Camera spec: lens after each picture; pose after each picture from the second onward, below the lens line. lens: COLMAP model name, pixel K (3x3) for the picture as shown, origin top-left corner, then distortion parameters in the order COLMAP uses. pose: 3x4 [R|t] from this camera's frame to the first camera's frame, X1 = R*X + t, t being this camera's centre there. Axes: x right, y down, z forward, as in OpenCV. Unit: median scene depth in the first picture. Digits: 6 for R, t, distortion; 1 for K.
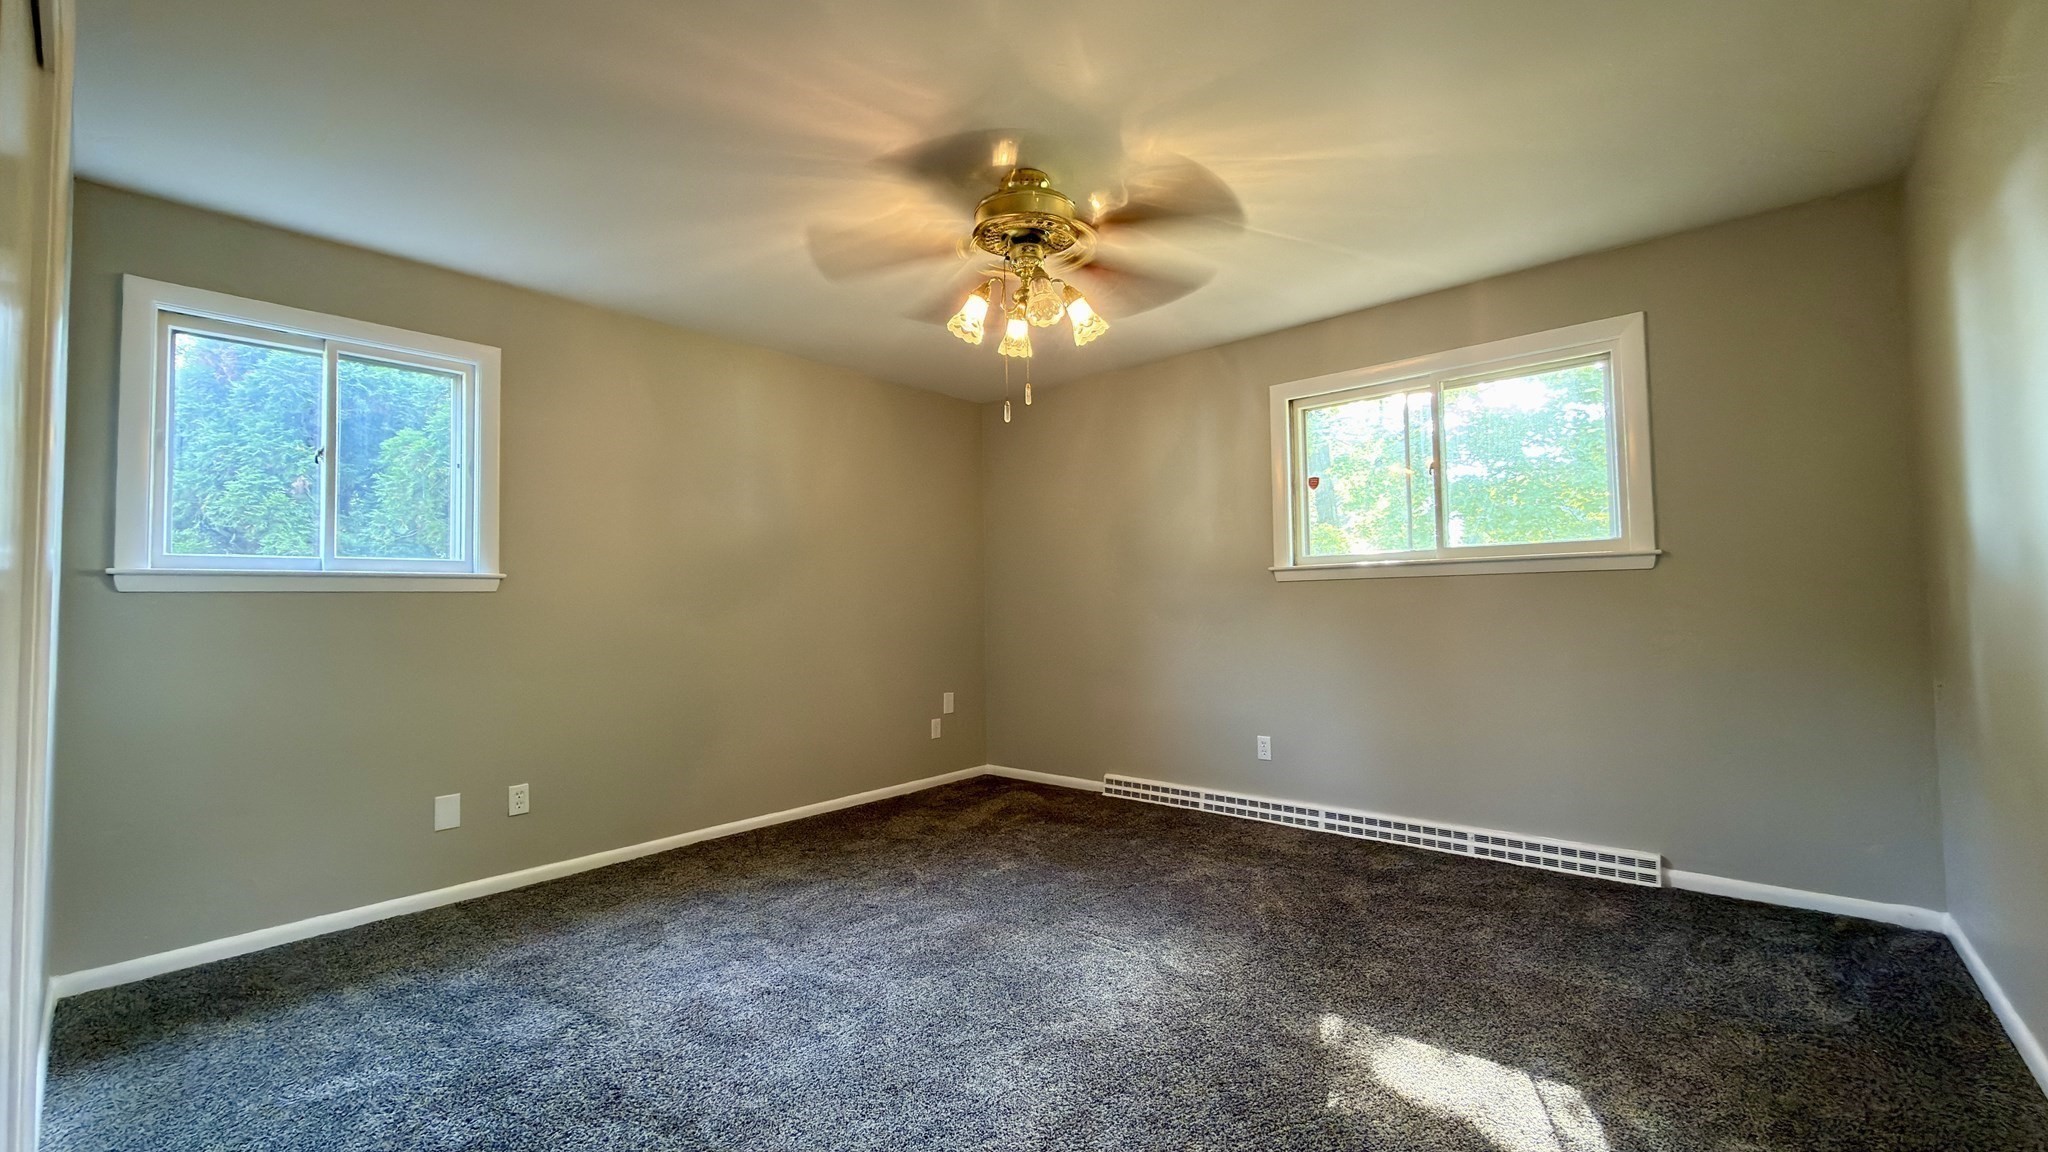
lens RADIAL K [[814.3, 0, 1022.4], [0, 814.3, 575.3], [0, 0, 1]] dist [0.000026, -0.000036]
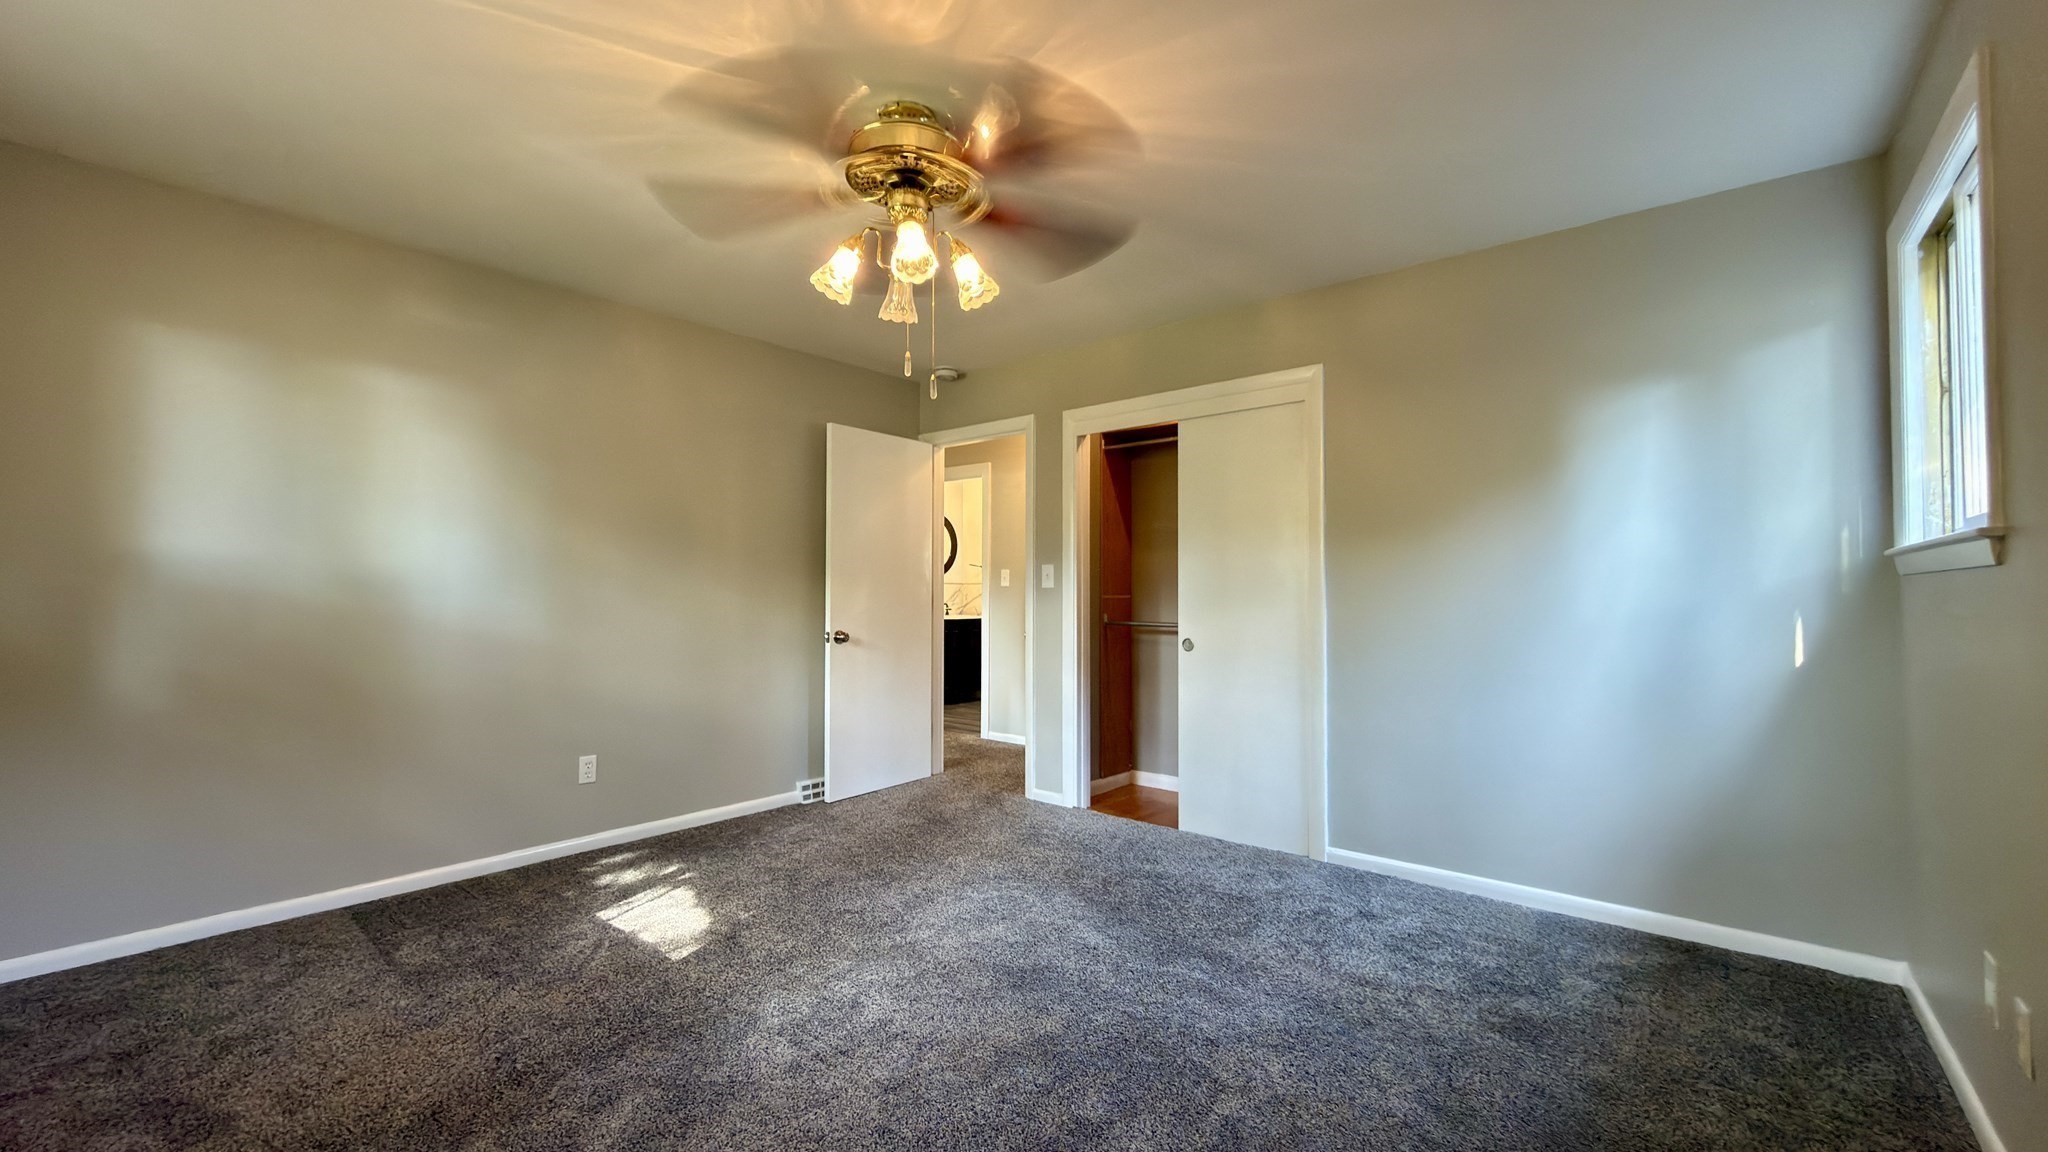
lens RADIAL K [[814.3, 0, 1022.4], [0, 814.3, 575.3], [0, 0, 1]] dist [0.000026, -0.000036]
pose [[-0.999744, 0.016858, -0.015107, -0.071794], [0.017725, 0.998088, -0.059219, 0.041577], [0.014080, -0.059472, -0.998131, 1.372016]]
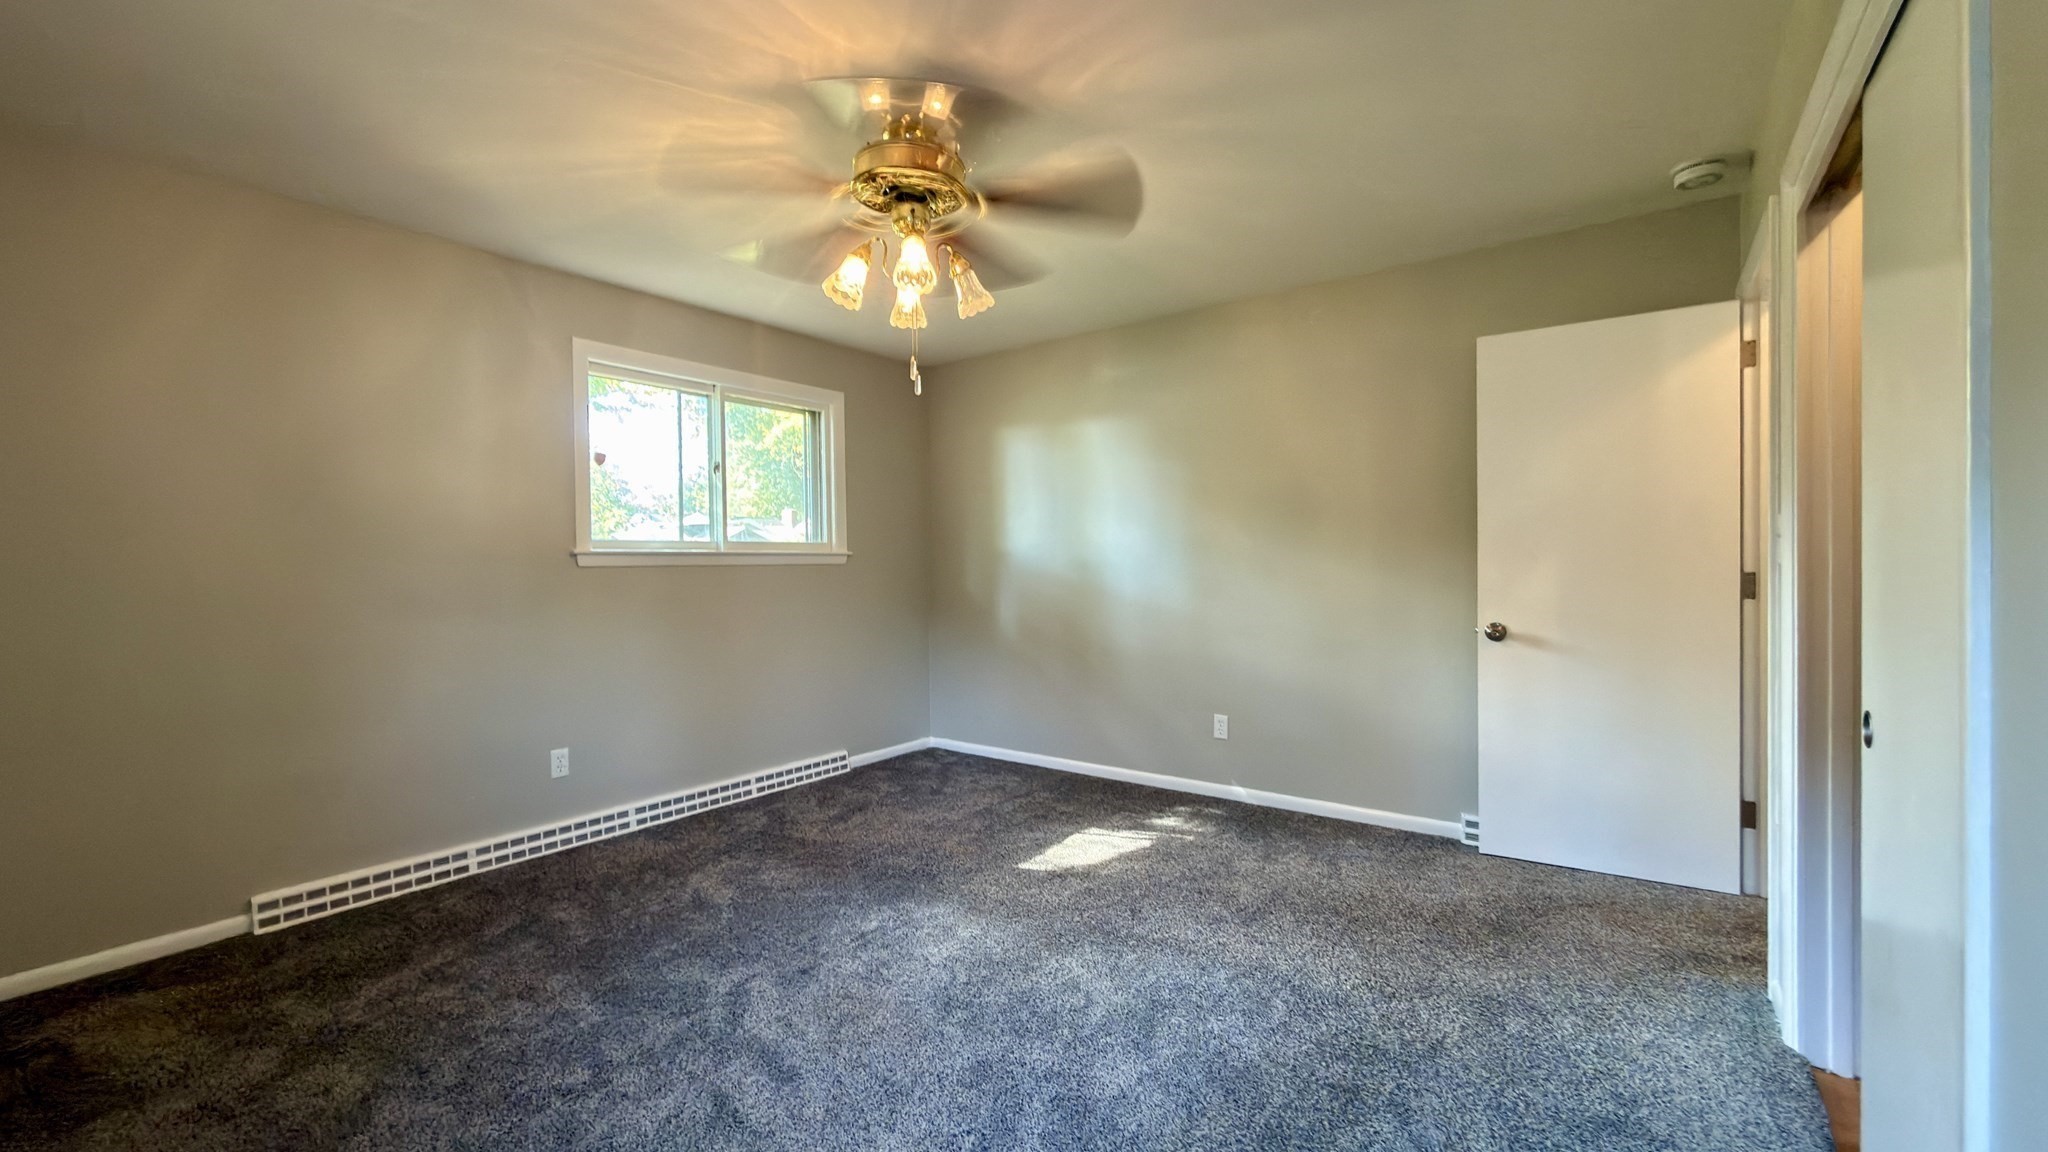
lens RADIAL K [[814.3, 0, 1022.4], [0, 814.3, 575.3], [0, 0, 1]] dist [0.000026, -0.000036]
pose [[-0.072864, 0.003963, 0.997334, -0.685584], [-0.024389, 0.999686, -0.005754, 0.011661], [-0.997044, -0.024743, -0.072745, 0.691277]]
